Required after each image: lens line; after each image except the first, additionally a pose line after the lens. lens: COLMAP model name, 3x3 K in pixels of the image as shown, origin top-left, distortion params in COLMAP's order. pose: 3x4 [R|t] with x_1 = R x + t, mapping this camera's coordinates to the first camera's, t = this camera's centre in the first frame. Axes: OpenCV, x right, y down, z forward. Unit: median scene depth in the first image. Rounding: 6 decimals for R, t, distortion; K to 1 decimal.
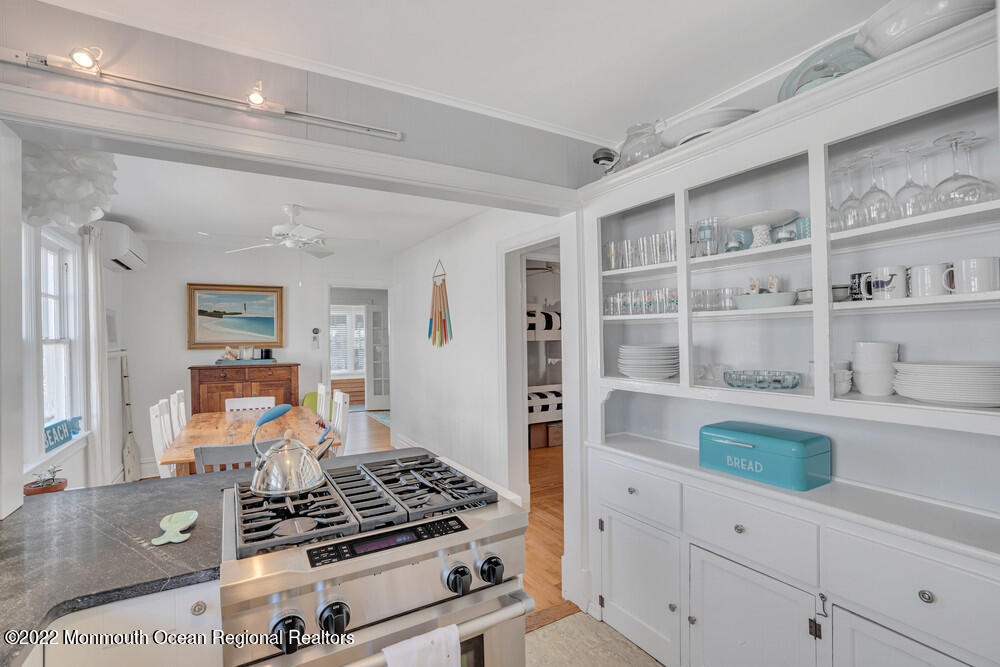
lens RADIAL K [[469.5, 0, 506.7], [0, 469.5, 336.9], [0, 0, 1]] dist [-0.036956, 0.001157]
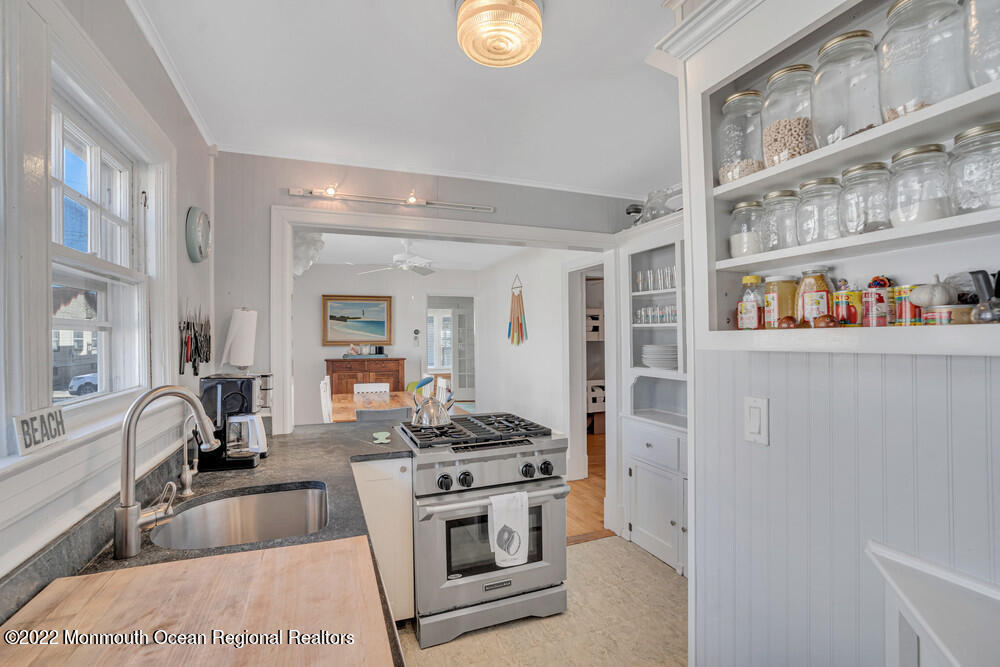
lens RADIAL K [[469.5, 0, 506.7], [0, 469.5, 336.9], [0, 0, 1]] dist [-0.036956, 0.001157]
pose [[0.986964, 0.004663, -0.160875, 0.057924], [-0.004464, 0.999989, 0.001596, -0.006562], [0.160880, -0.000857, 0.986974, -0.446166]]
